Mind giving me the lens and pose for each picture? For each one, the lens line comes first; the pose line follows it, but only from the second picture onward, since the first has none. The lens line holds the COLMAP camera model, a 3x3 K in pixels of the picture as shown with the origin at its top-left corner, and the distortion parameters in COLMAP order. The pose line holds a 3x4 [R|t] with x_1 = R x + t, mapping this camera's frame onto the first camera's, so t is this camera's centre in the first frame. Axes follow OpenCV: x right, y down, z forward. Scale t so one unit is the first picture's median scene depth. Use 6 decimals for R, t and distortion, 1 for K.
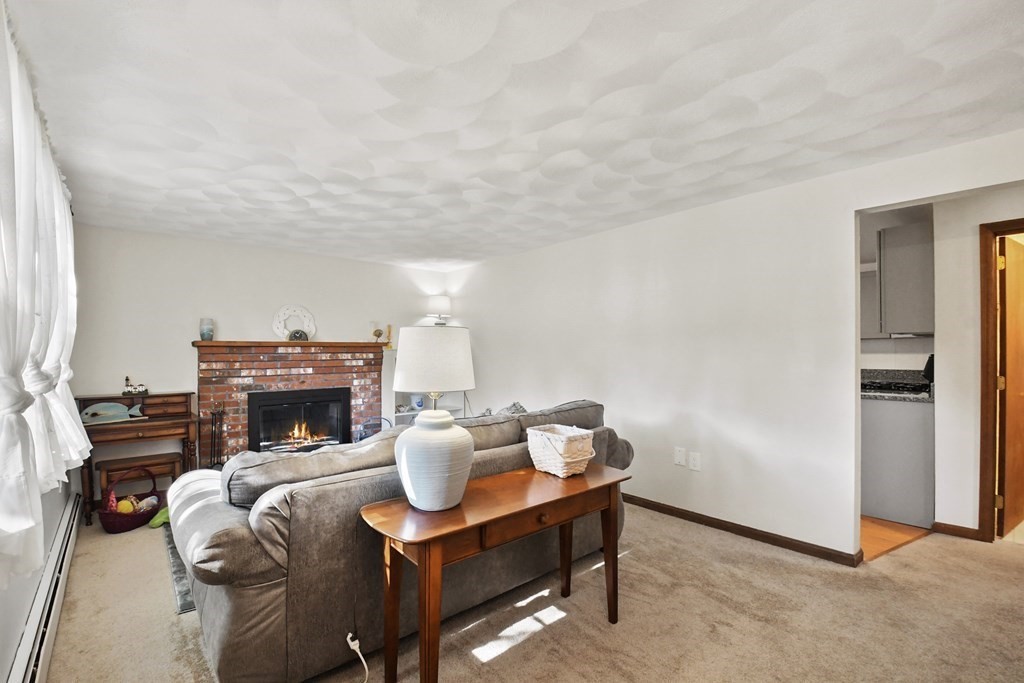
lens RADIAL K [[462.7, 0, 510.0], [0, 462.7, 345.9], [0, 0, 1]] dist [0.000445, -0.007734]
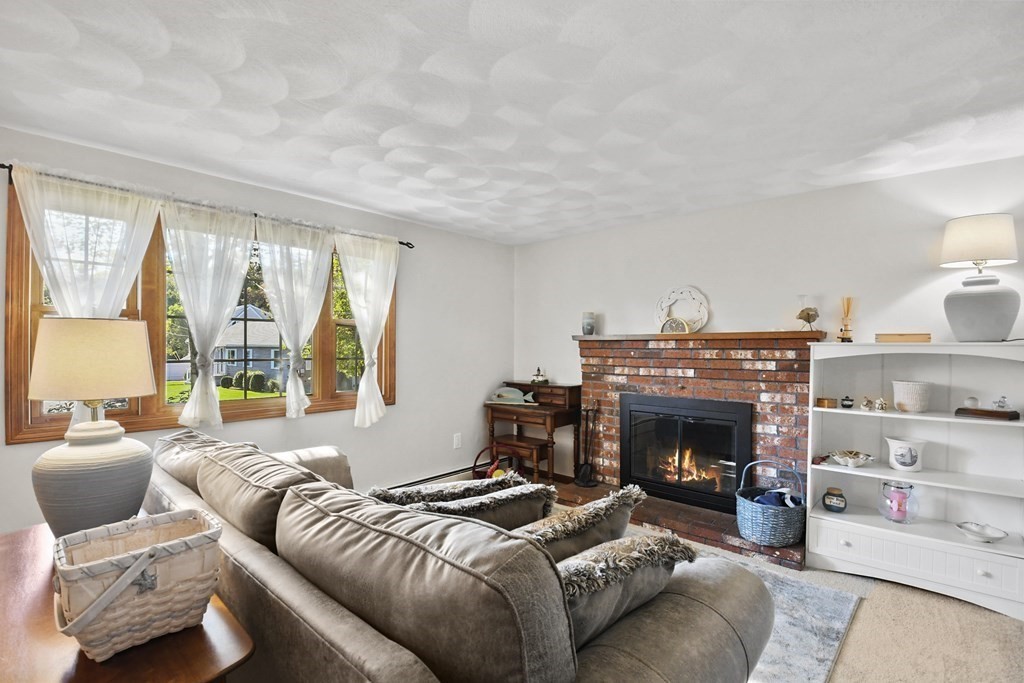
lens RADIAL K [[462.7, 0, 510.8], [0, 462.7, 347.2], [0, 0, 1]] dist [0.000445, -0.007734]
pose [[0.109394, -0.002743, -0.993995, 0.271331], [0.000257, 0.999996, -0.002731, 0.015344], [0.993998, 0.000044, 0.109394, 0.666449]]
